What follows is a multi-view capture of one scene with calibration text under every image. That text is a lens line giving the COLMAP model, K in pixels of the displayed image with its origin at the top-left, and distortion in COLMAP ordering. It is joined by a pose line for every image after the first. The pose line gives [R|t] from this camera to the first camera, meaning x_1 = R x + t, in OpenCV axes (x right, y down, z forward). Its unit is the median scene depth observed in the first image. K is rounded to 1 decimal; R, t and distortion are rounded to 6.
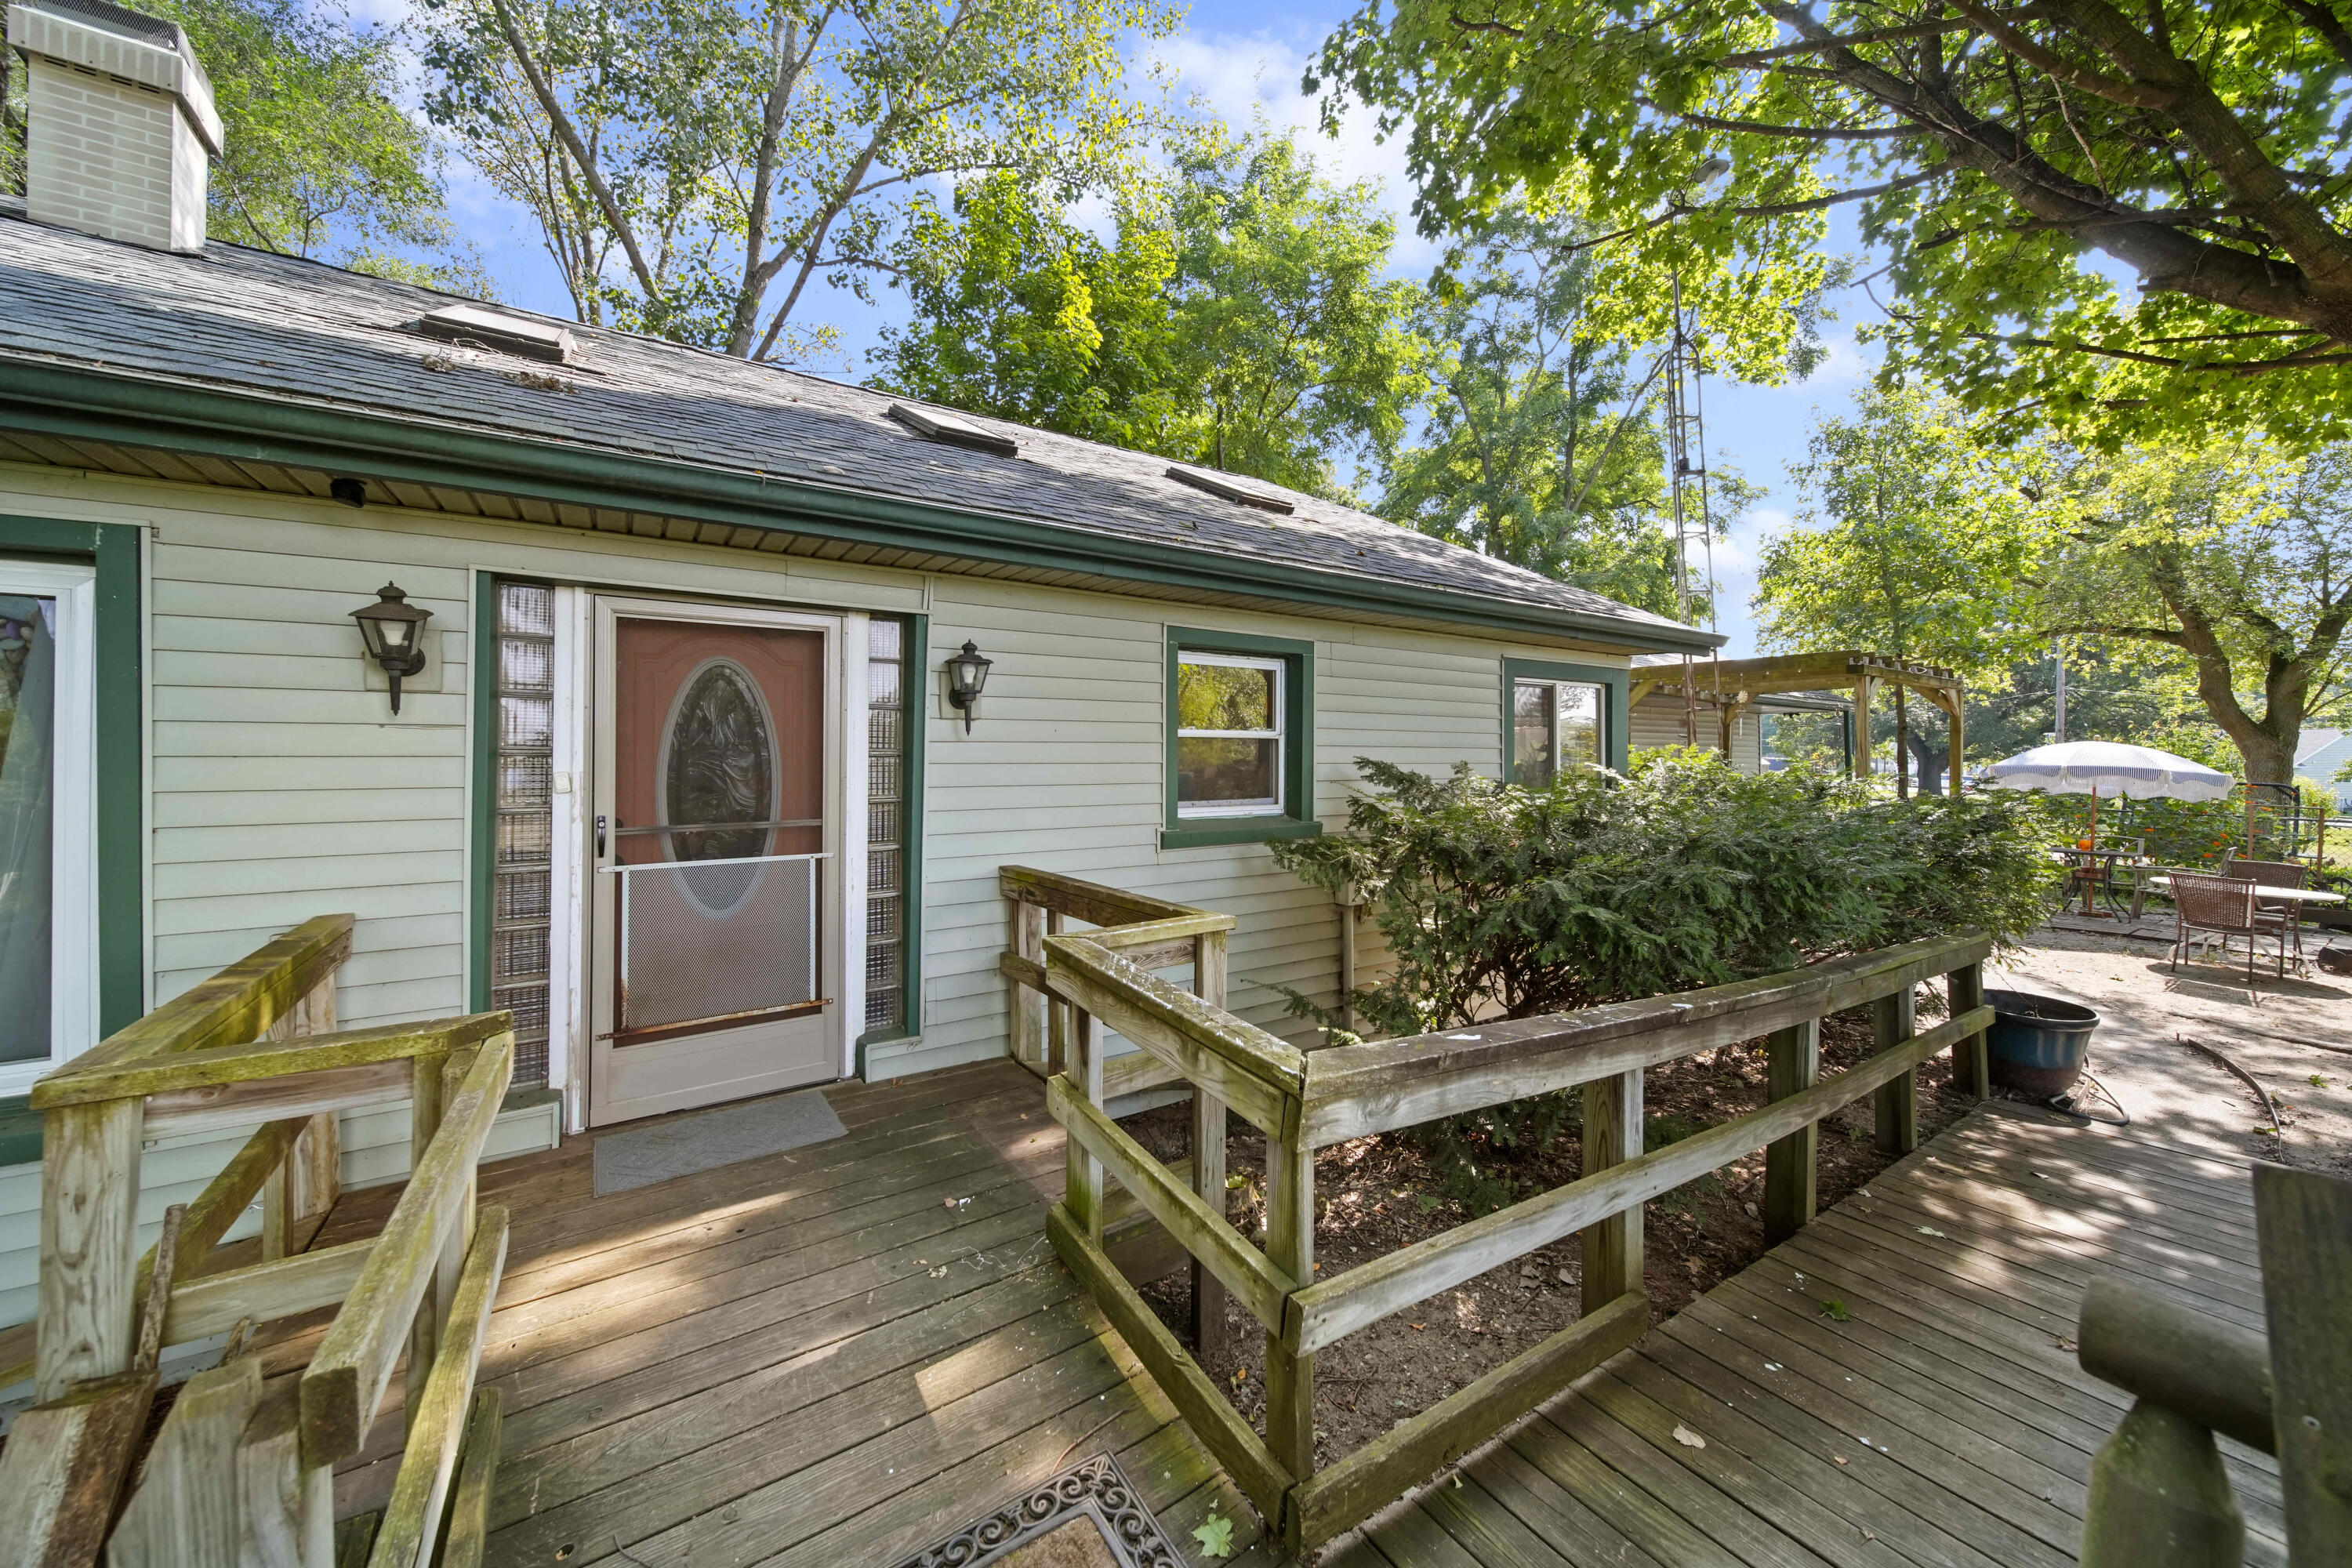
lens RADIAL K [[839.9, 0, 1175.0], [0, 839.9, 768.0], [0, 0, 1]] dist [-0.008208, -0.000014]
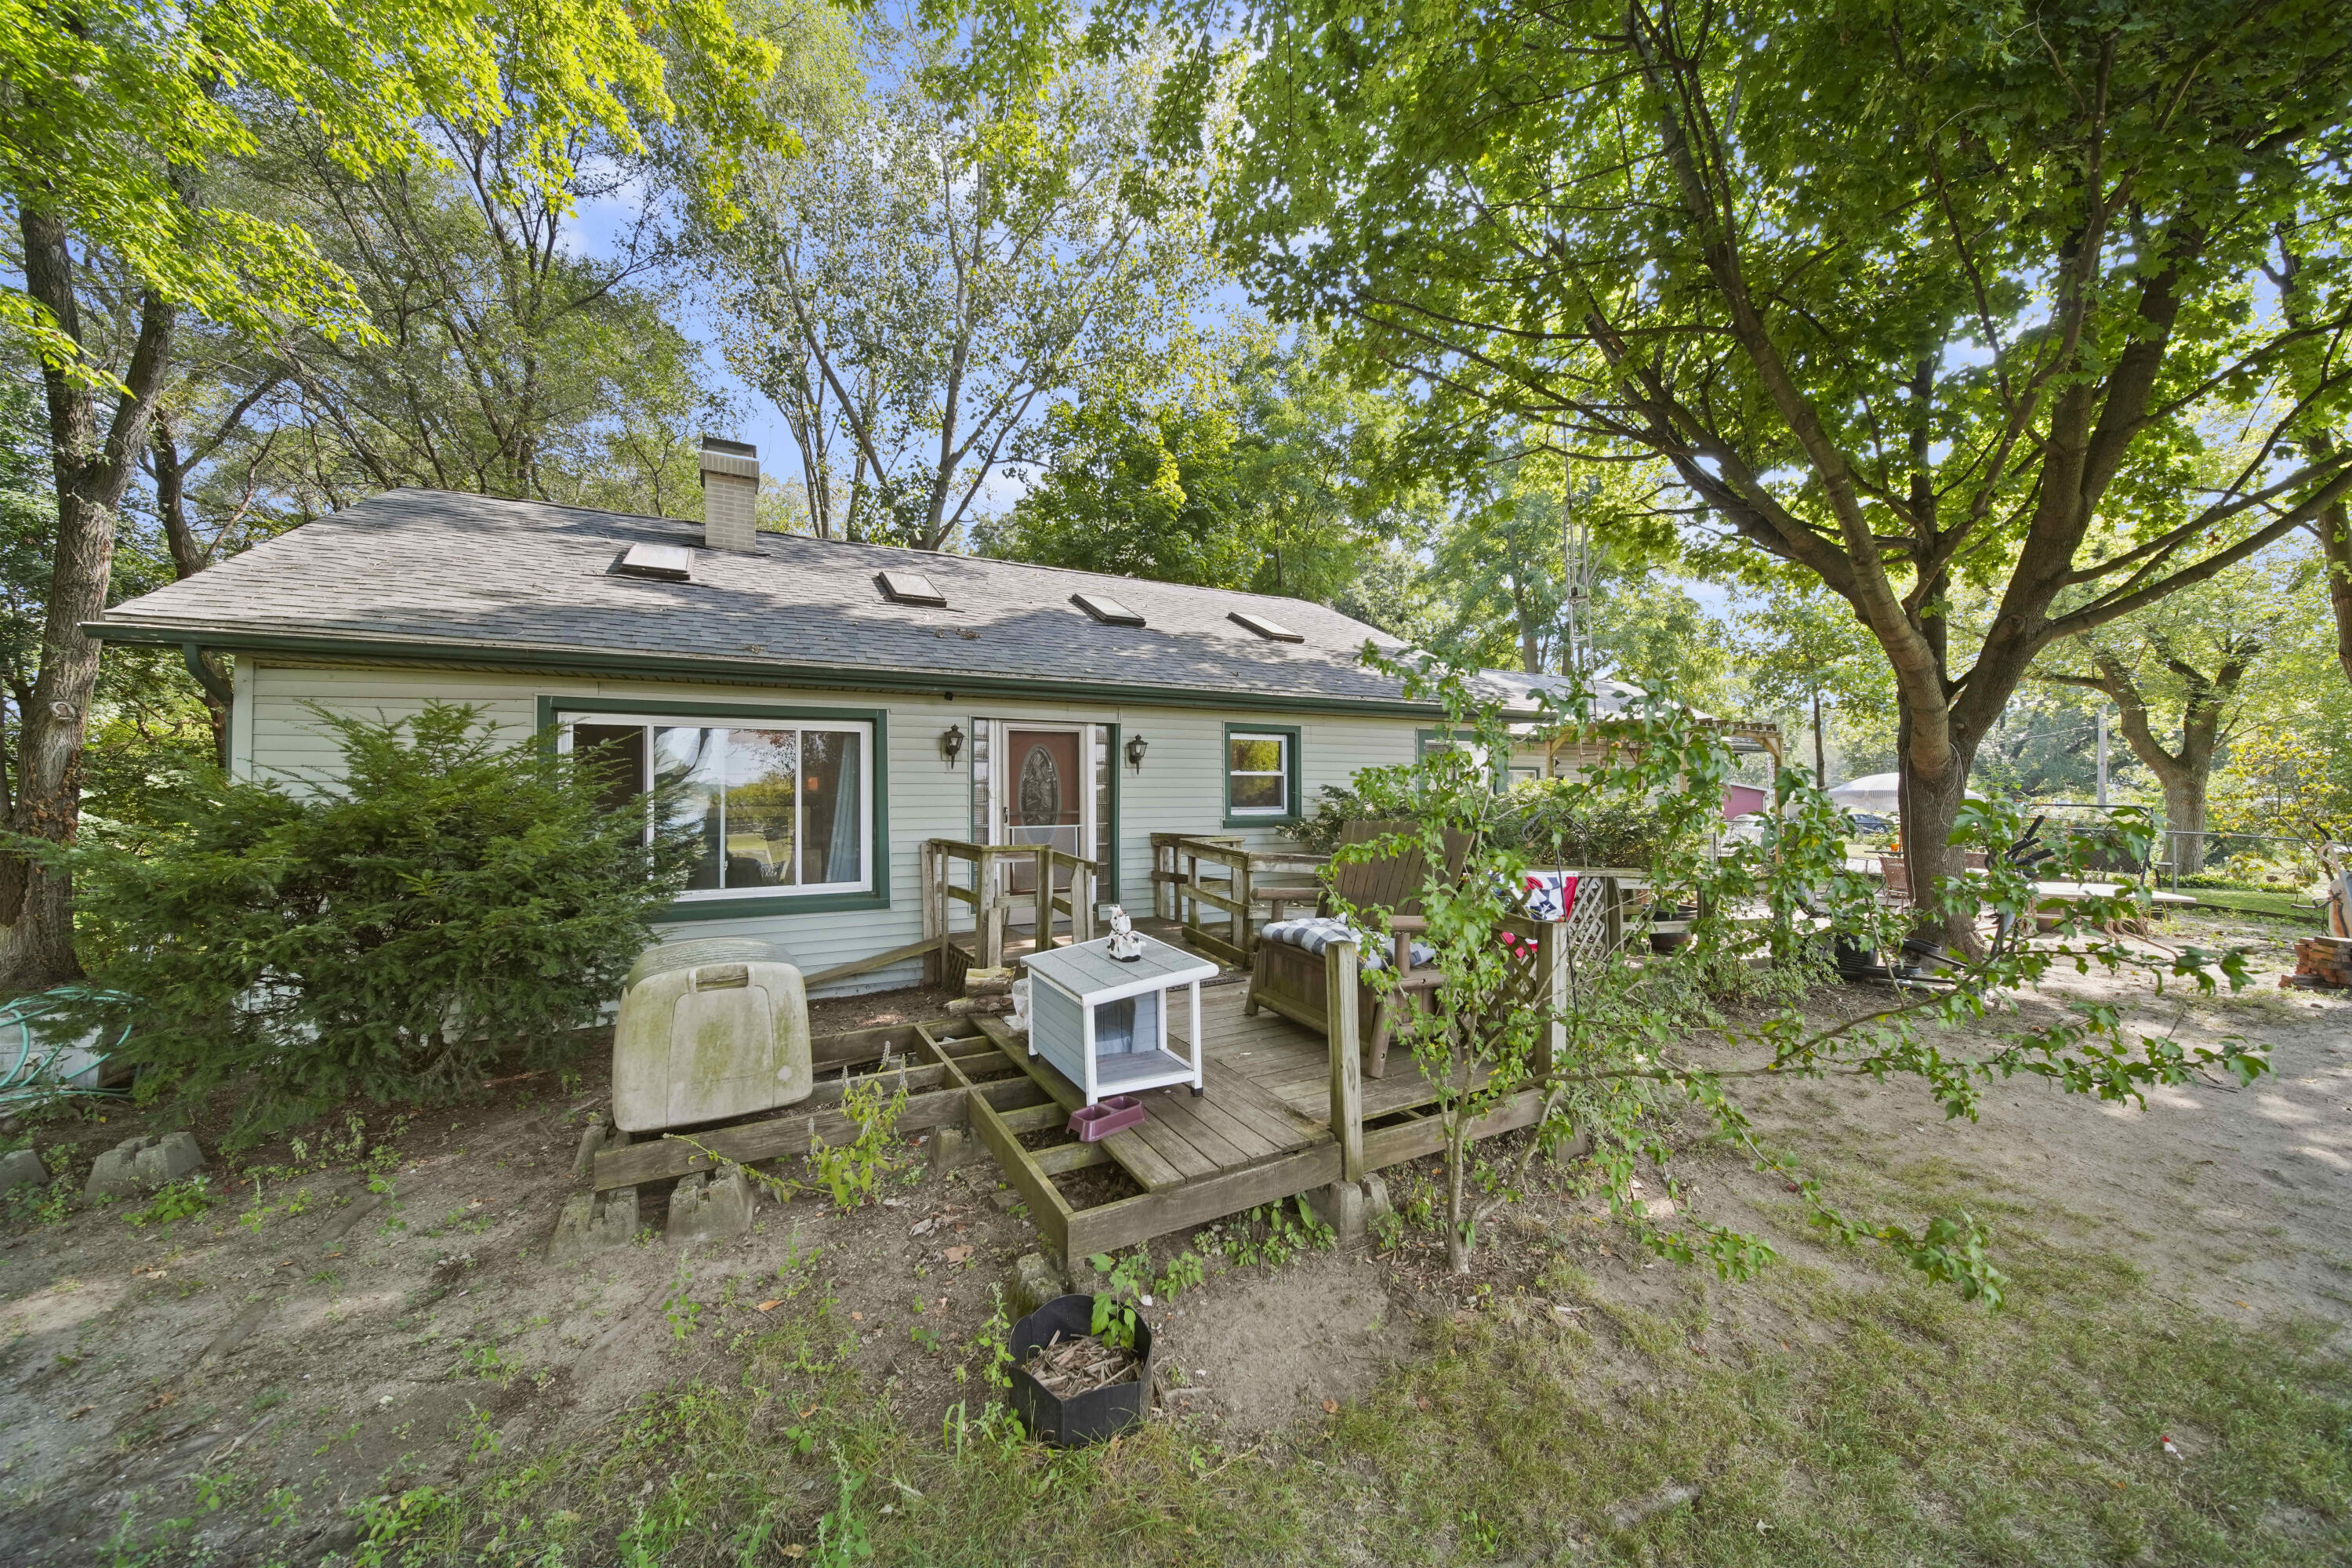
lens RADIAL K [[825.1, 0, 1167.6], [0, 825.1, 820.8], [0, 0, 1]] dist [-0.000461, -0.000073]
pose [[0.994763, -0.006702, -0.101991, 0.052947], [0.007862, 0.999909, 0.010974, 0.050147], [0.101909, -0.011718, 0.994725, -1.001442]]
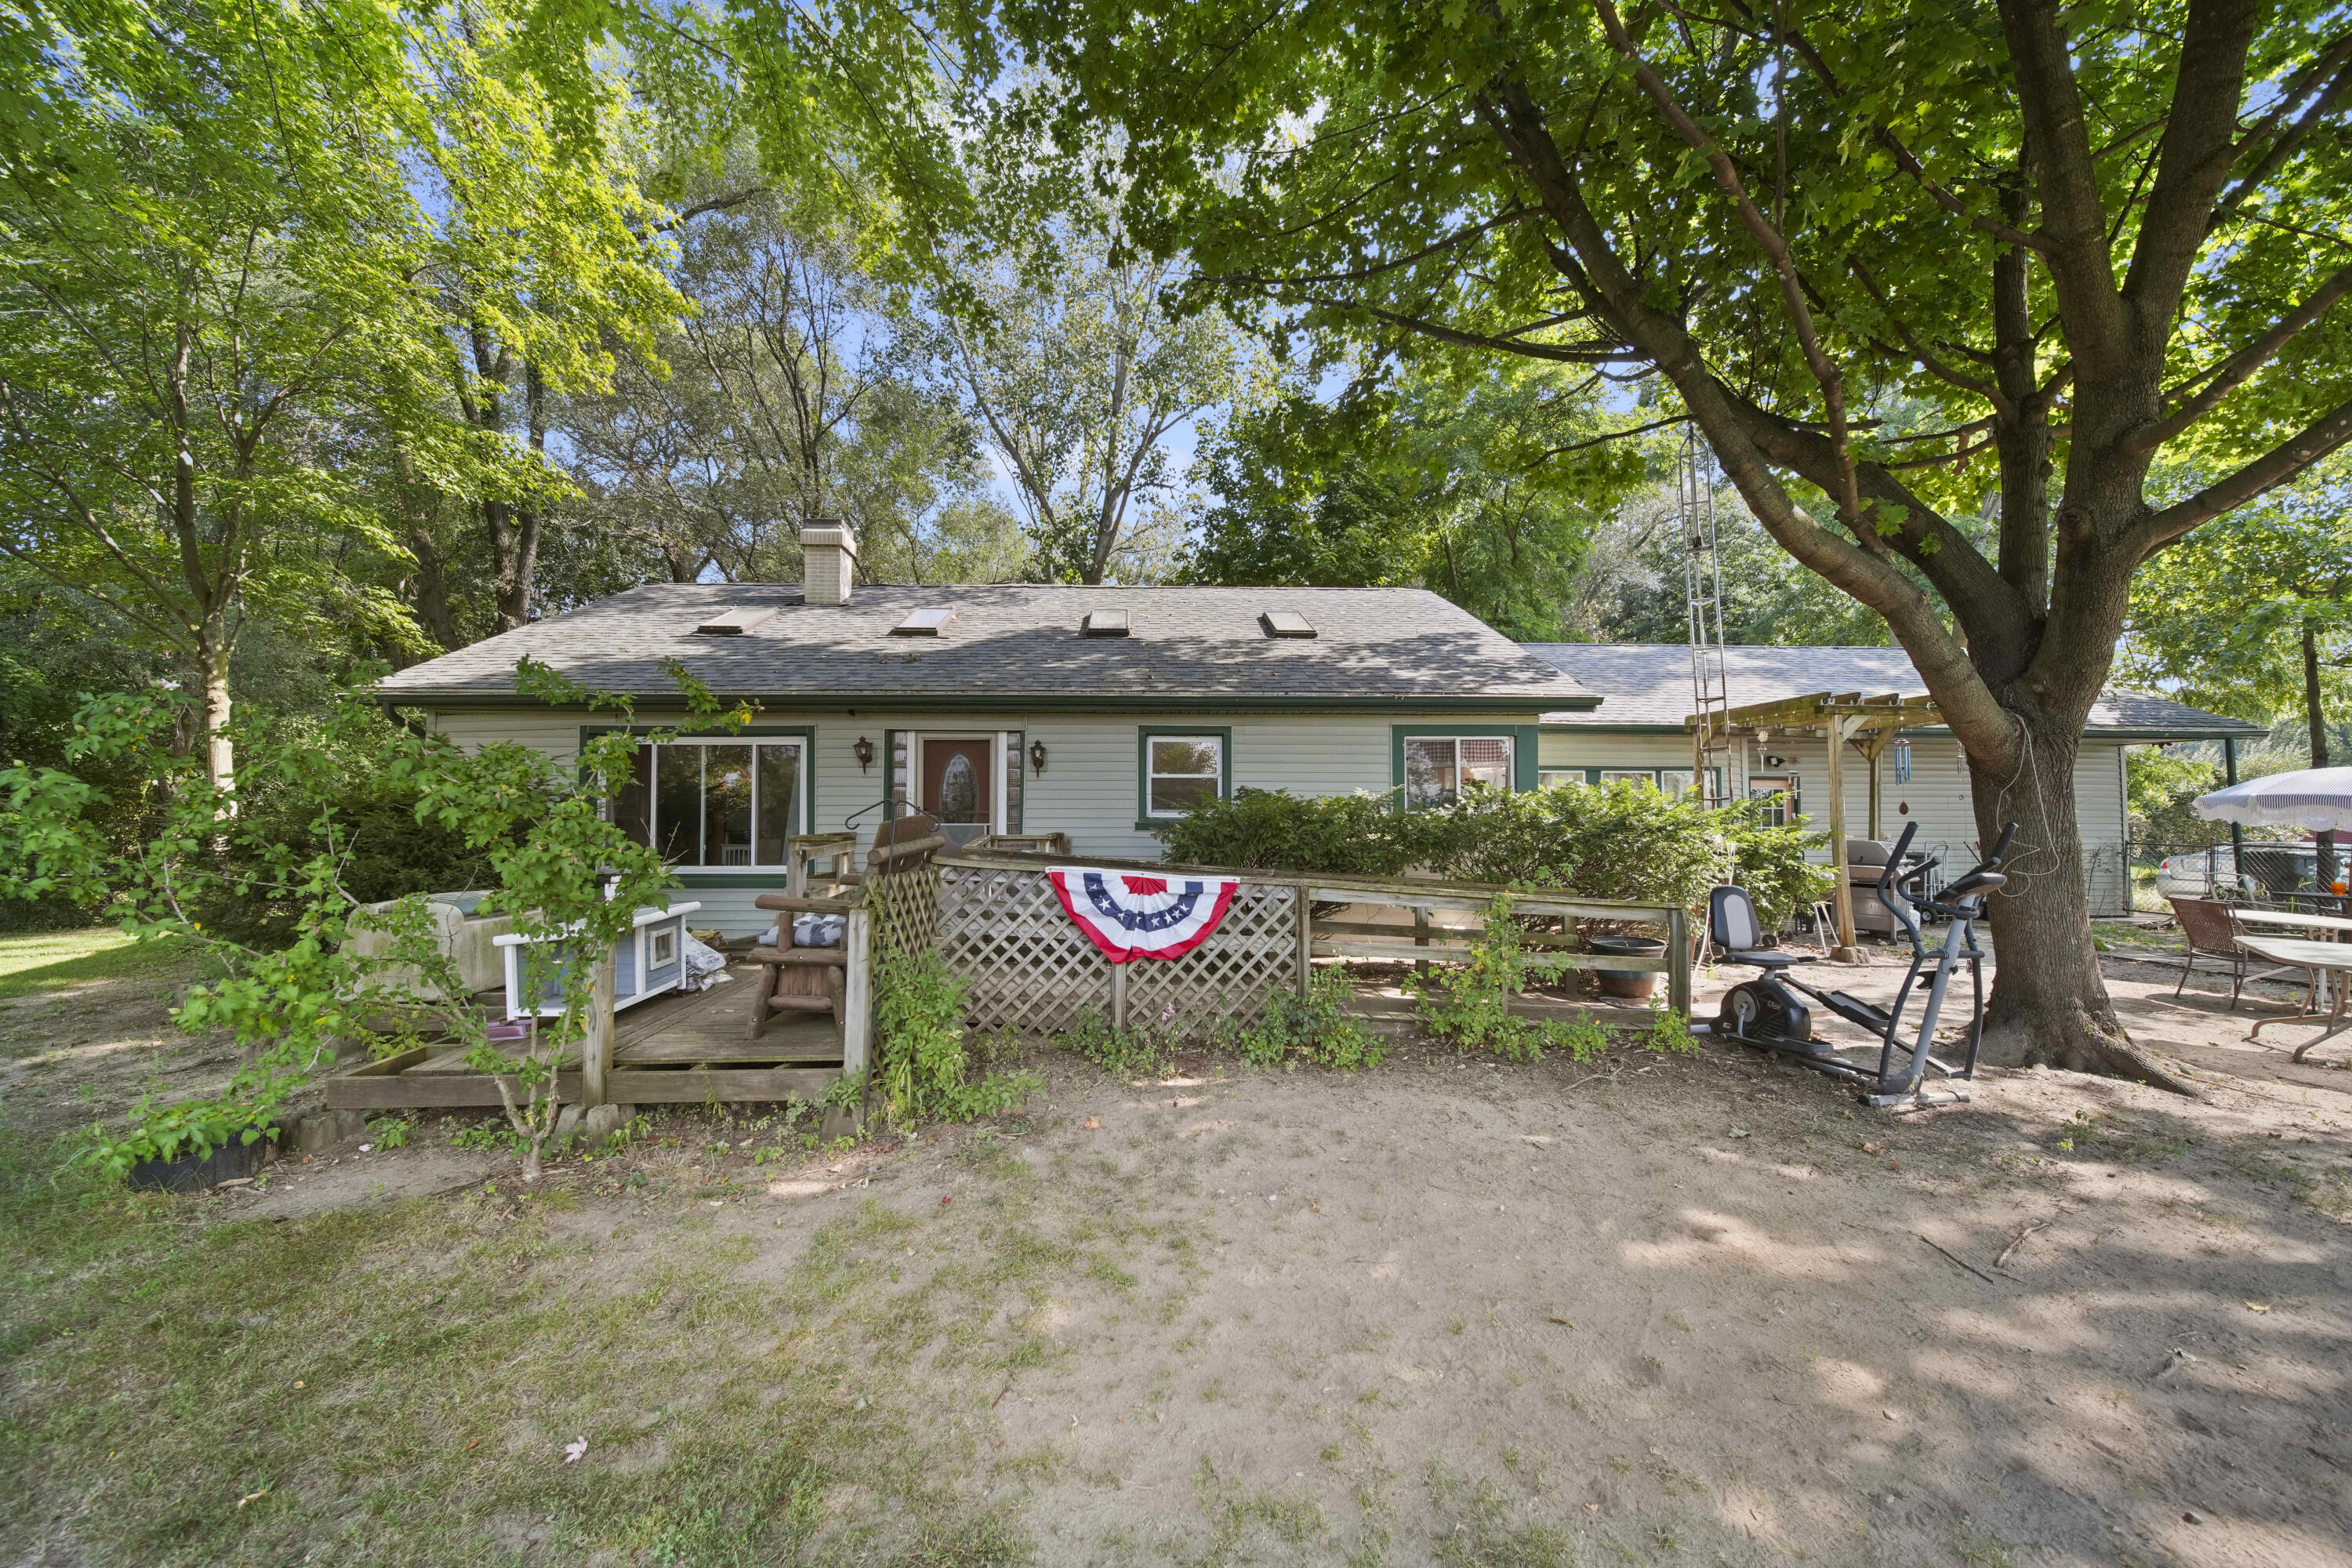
lens RADIAL K [[825.1, 0, 1167.6], [0, 825.1, 820.8], [0, 0, 1]] dist [-0.000461, -0.000073]
pose [[0.847811, 0.005680, -0.530268, 1.092506], [-0.007373, 0.999972, -0.001077, 0.070164], [0.530247, 0.004823, 0.847829, -0.690232]]
